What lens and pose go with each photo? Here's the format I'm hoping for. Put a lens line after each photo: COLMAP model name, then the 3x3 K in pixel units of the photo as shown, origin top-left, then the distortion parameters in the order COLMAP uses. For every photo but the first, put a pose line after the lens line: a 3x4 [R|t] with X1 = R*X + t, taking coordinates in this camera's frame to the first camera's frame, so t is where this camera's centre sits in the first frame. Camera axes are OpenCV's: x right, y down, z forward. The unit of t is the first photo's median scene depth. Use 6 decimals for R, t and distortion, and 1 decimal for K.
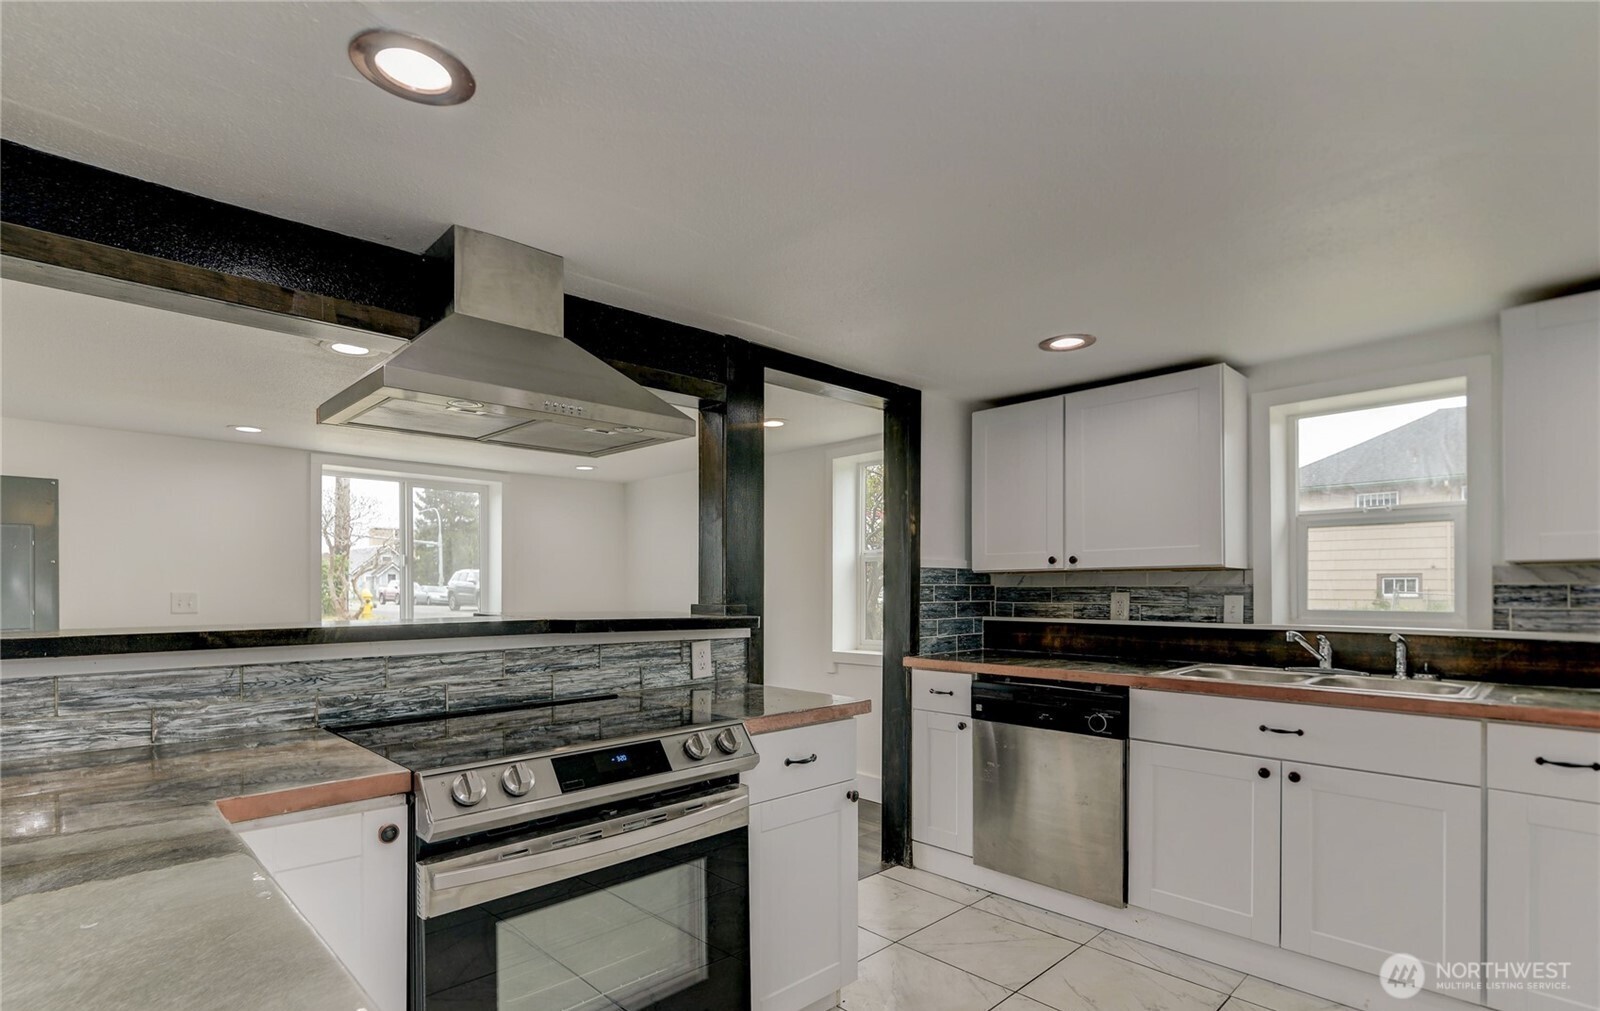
lens RADIAL K [[796.7, 0, 799.7], [0, 796.7, 588.9], [0, 0, 1]] dist [-0.002507, -0.000063]
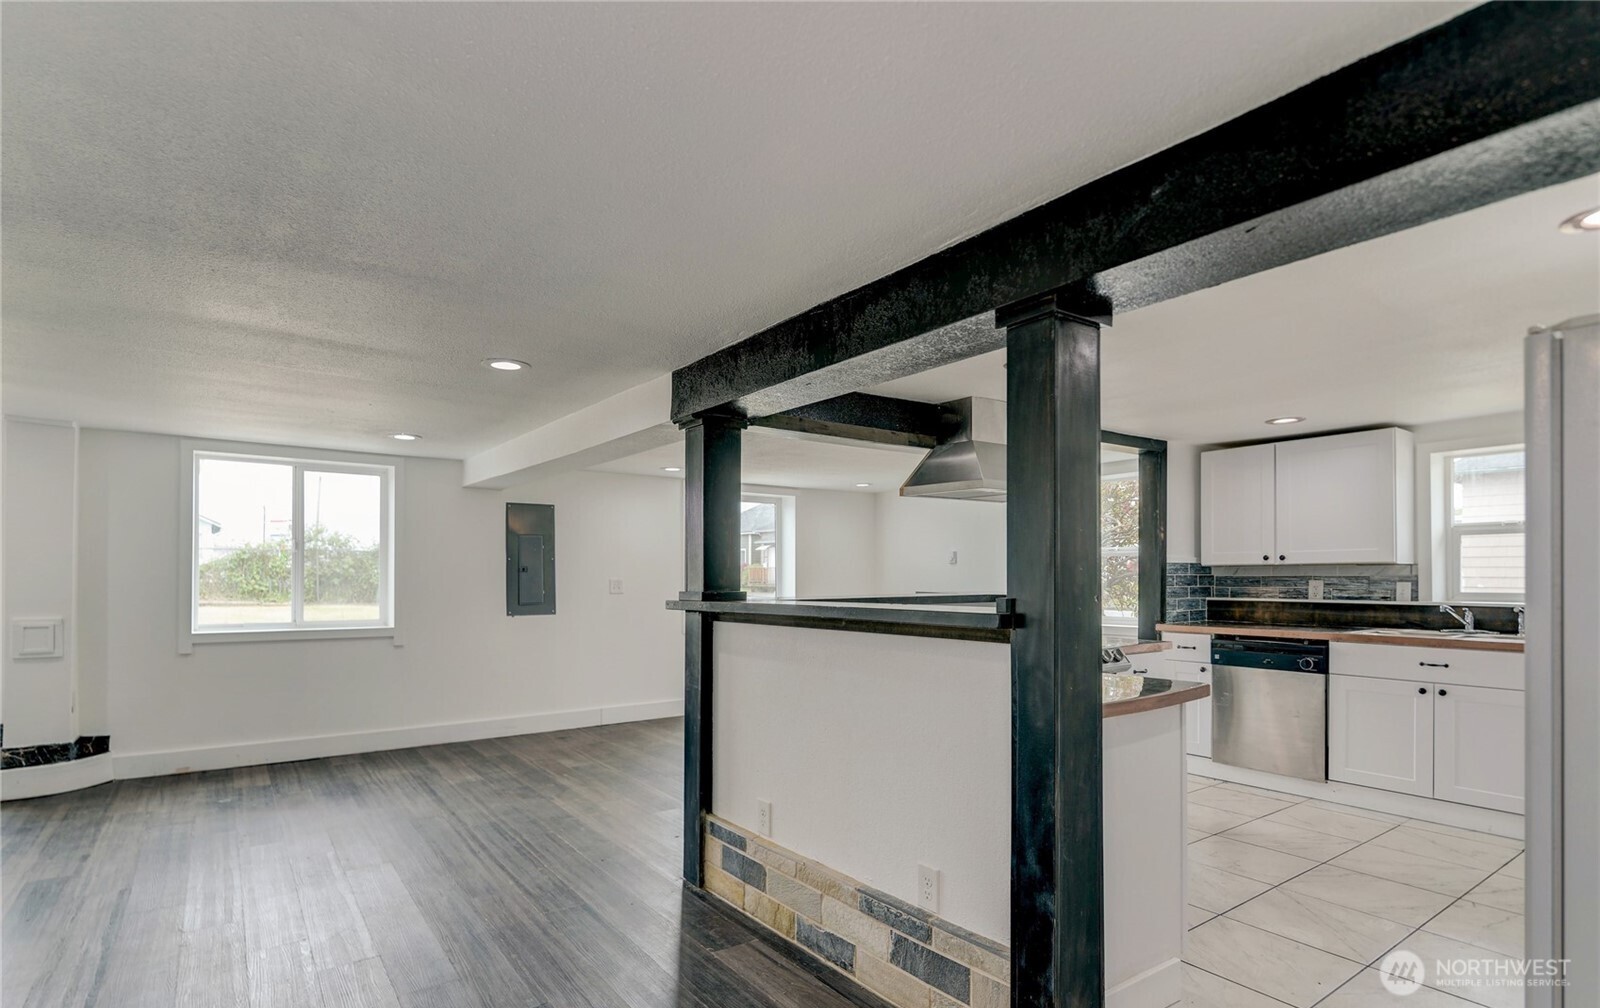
lens RADIAL K [[810.7, 0, 801.0], [0, 810.7, 573.2], [0, 0, 1]] dist [0.001531, -0.000125]
pose [[0.989044, -0.000722, -0.147618, -0.316958], [0.000351, 0.999997, -0.002540, -0.004581], [0.147619, 0.002460, 0.989041, -0.613359]]
